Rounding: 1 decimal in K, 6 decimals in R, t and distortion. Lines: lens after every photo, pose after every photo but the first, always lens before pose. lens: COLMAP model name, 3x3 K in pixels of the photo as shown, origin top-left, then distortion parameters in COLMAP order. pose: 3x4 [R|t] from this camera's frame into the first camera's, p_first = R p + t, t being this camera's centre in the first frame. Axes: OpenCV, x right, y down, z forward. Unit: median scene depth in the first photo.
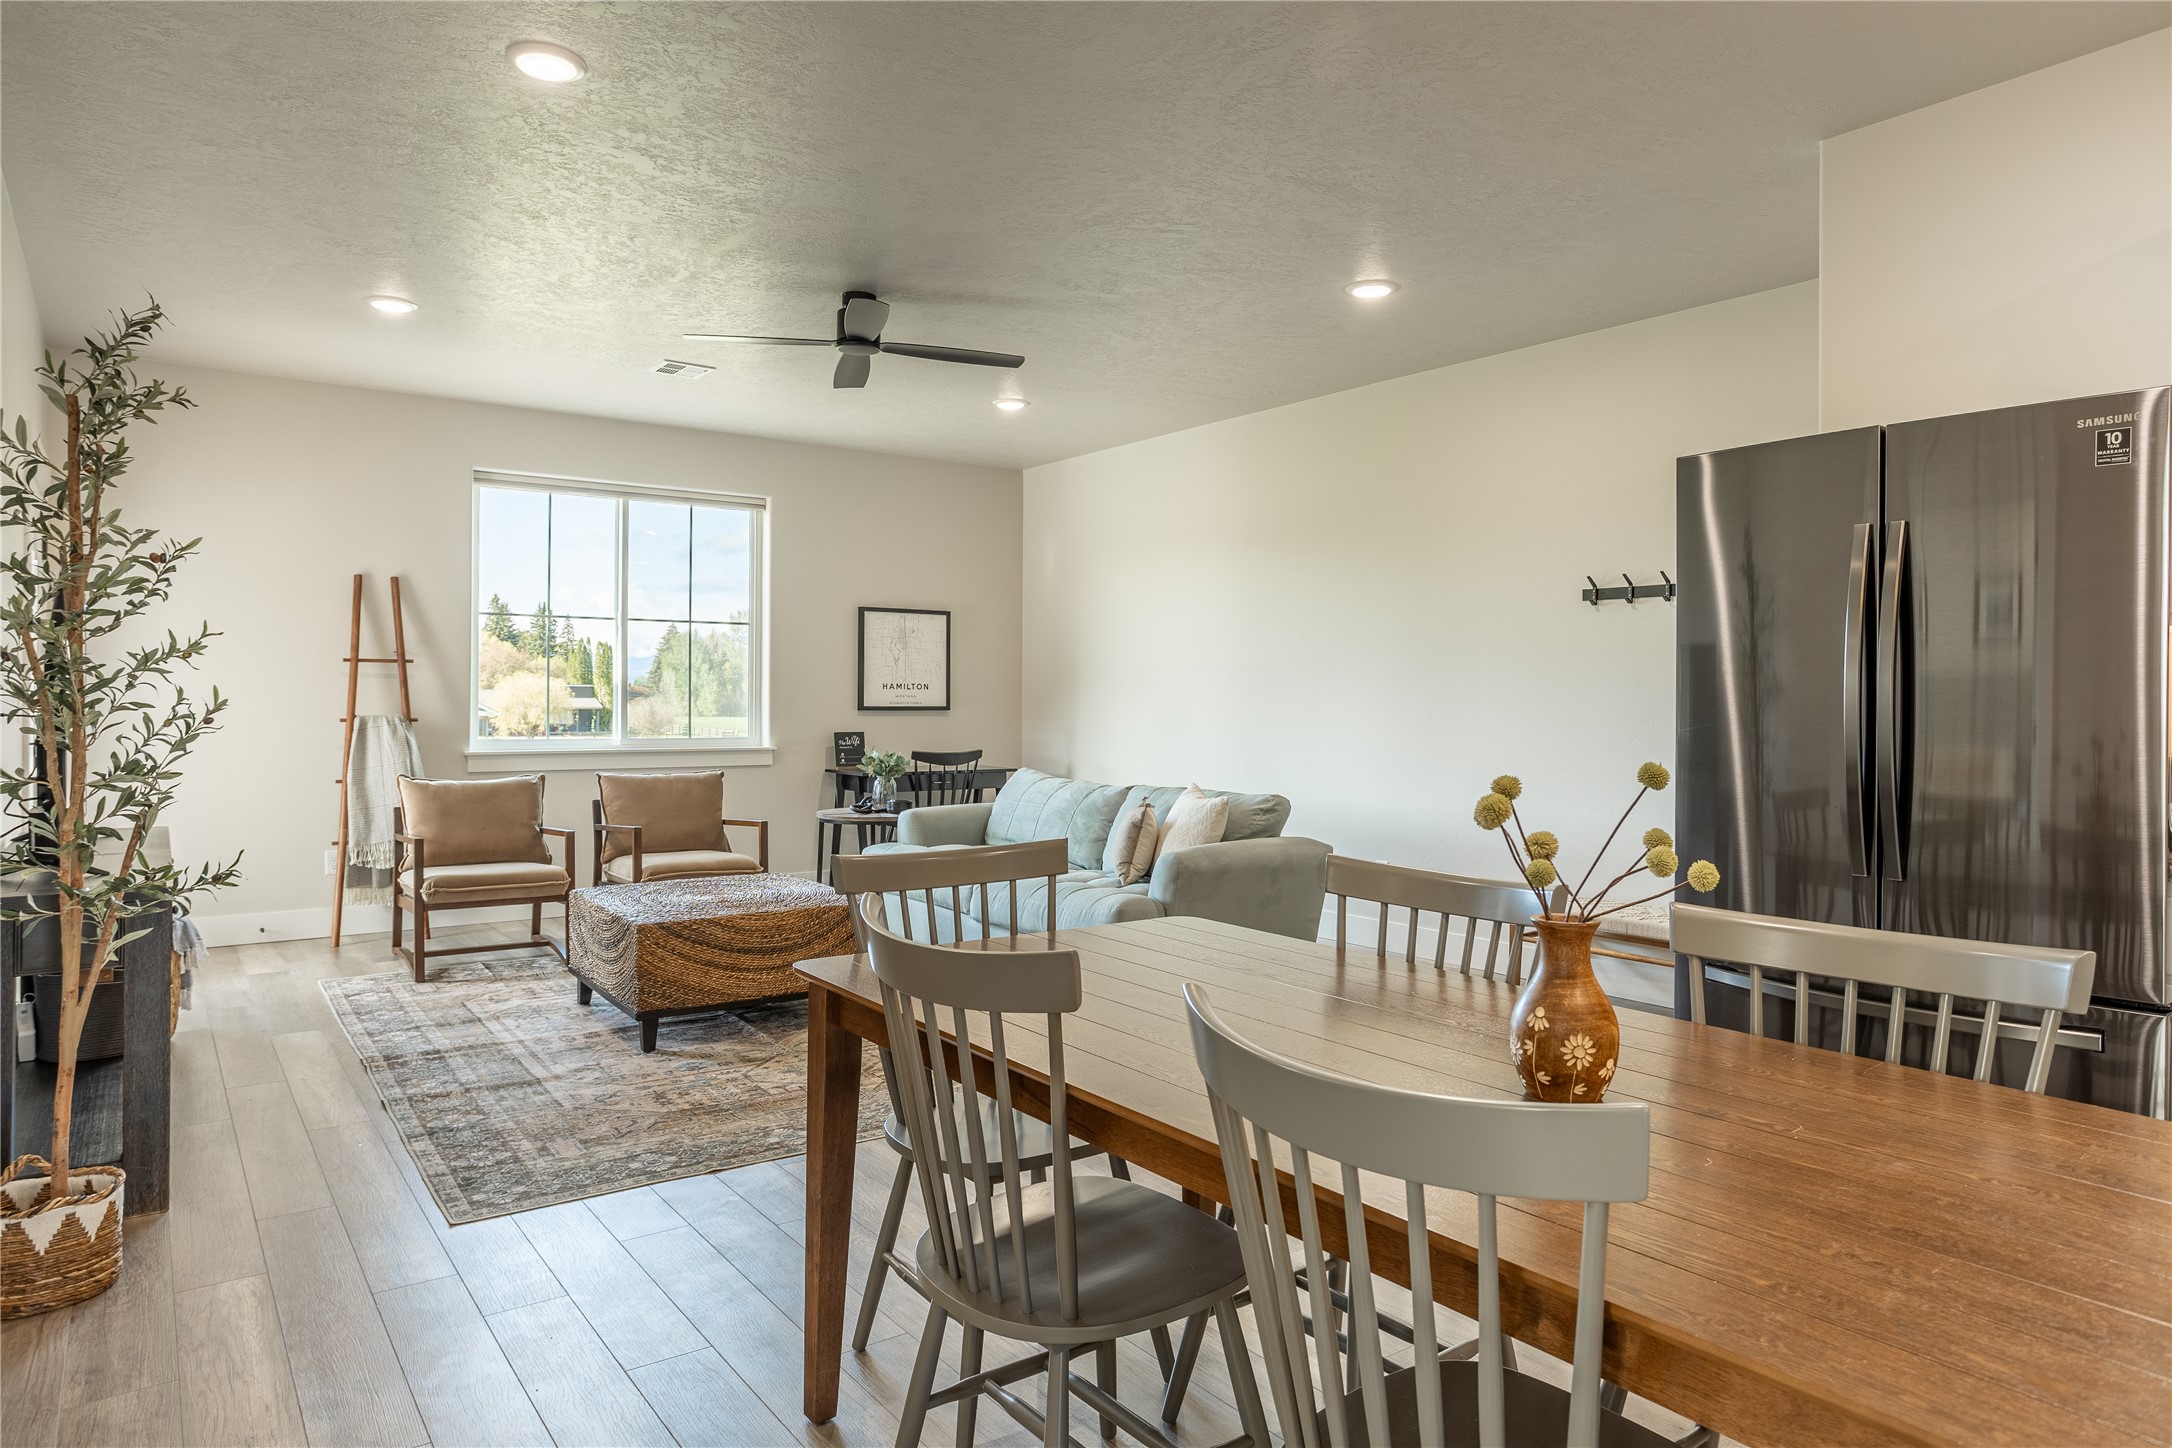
lens RADIAL K [[1423.1, 0, 1086.0], [0, 1423.1, 724.0], [0, 0, 1]] dist [-0.078533, 0.089577]
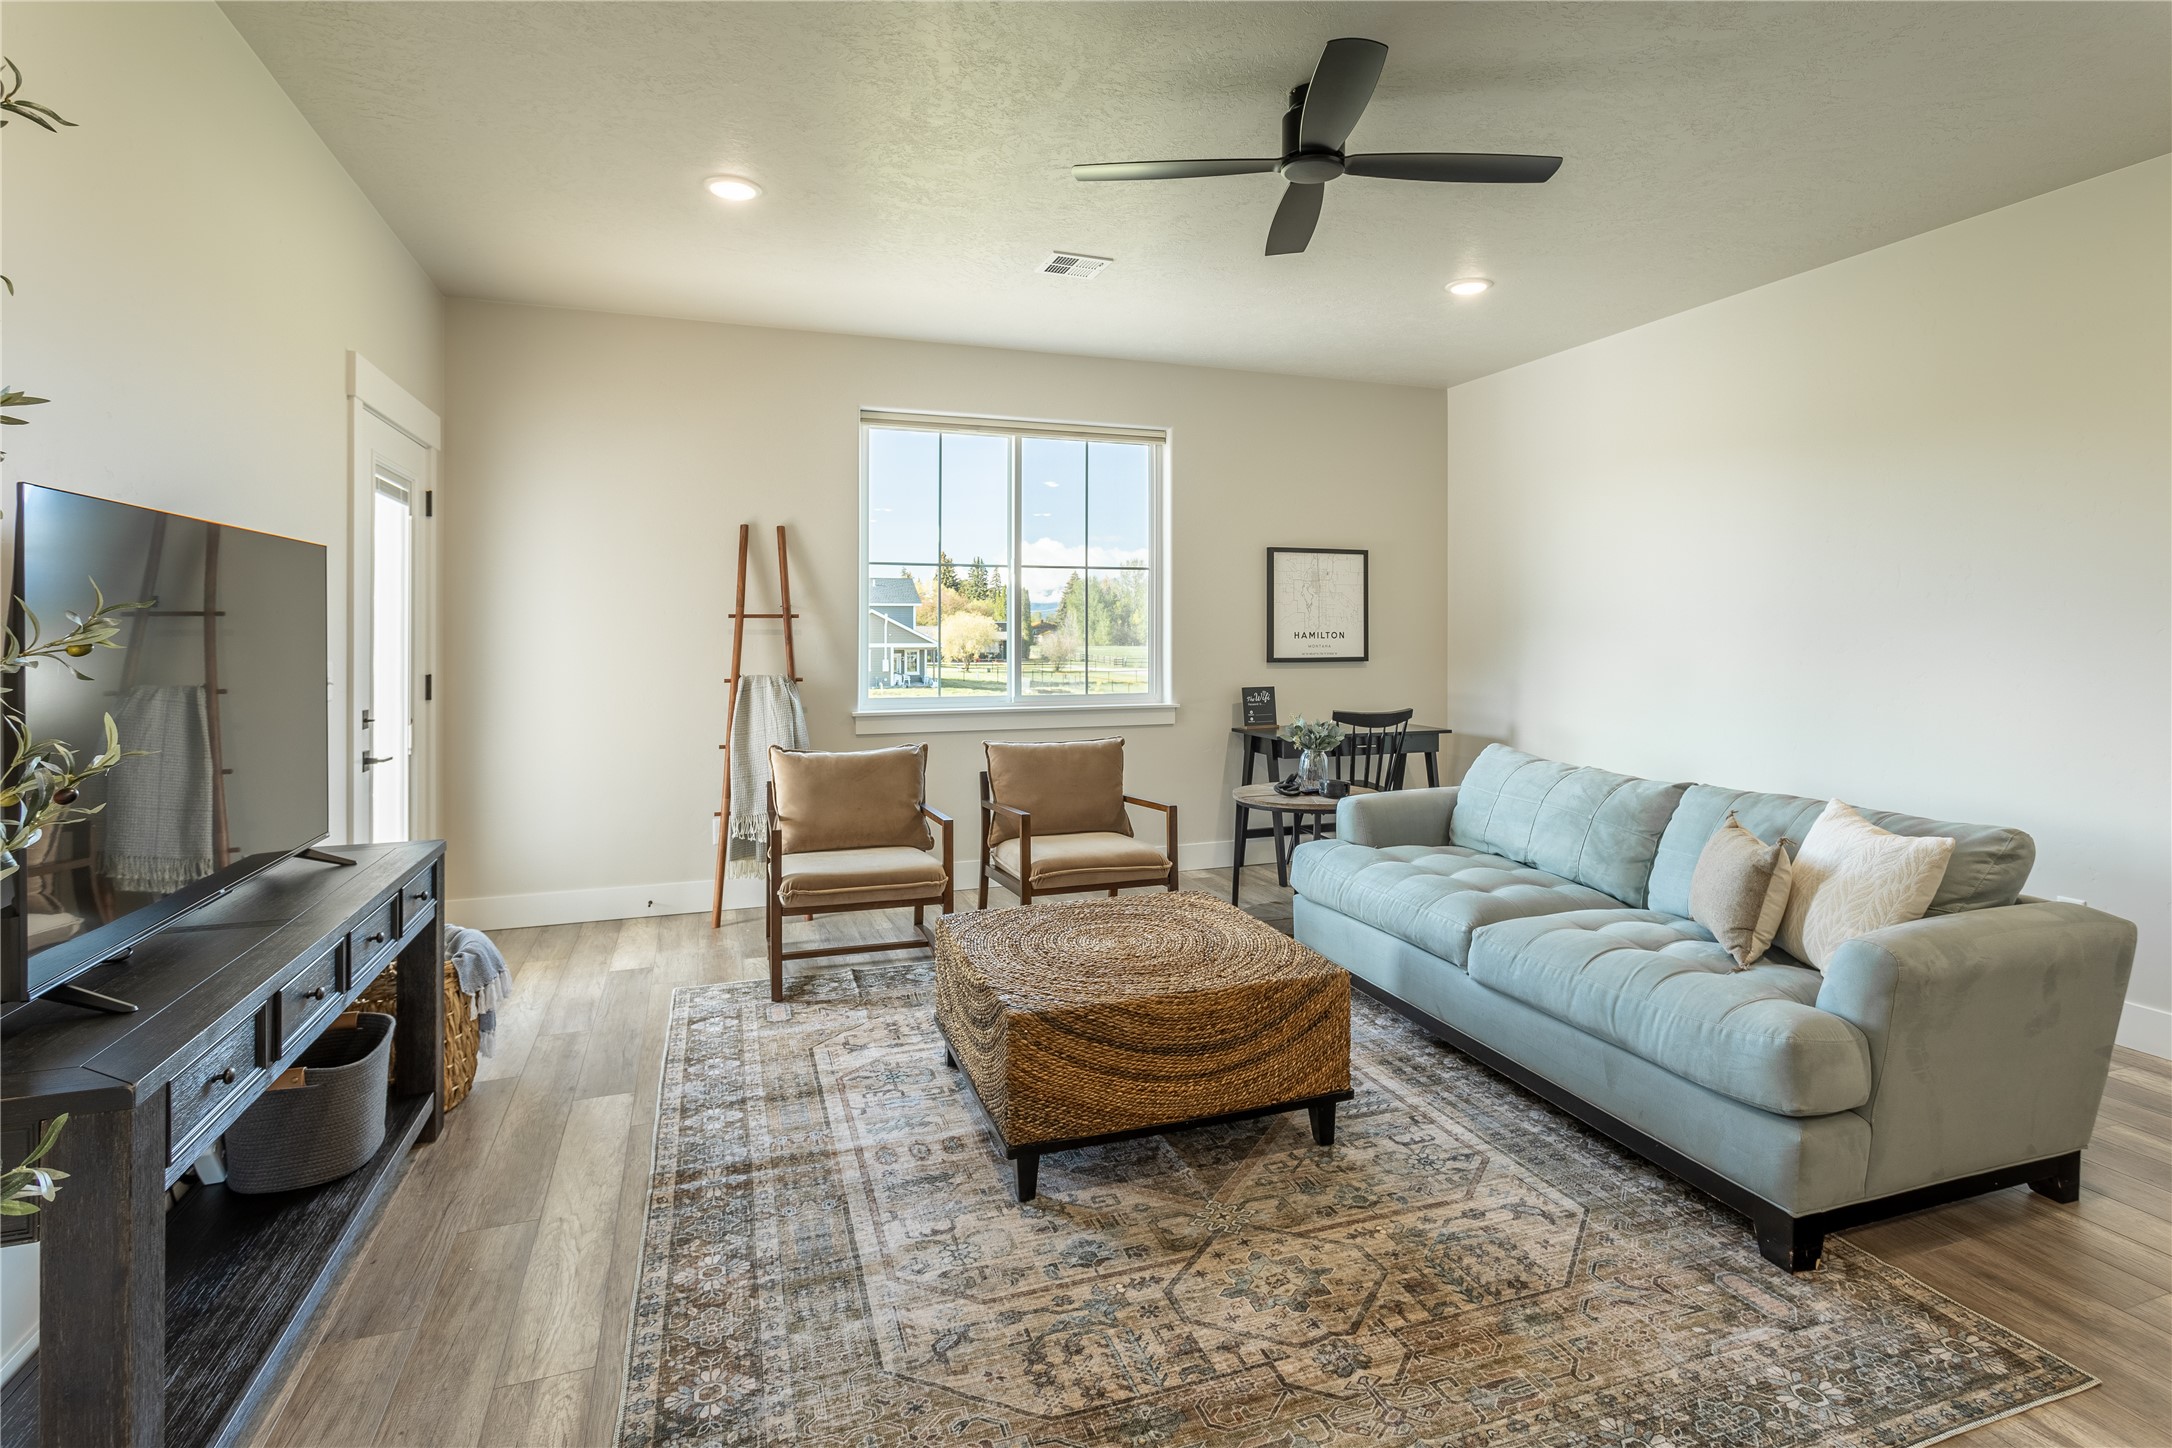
lens RADIAL K [[1100.2, 0, 1086.0], [0, 1100.2, 724.0], [0, 0, 1]] dist [0.000252, 0.000868]
pose [[0.962228, 0.014993, -0.271833, -0.100060], [0.004060, 0.997581, 0.069394, -0.024522], [0.272216, -0.067877, 0.959839, 0.363843]]
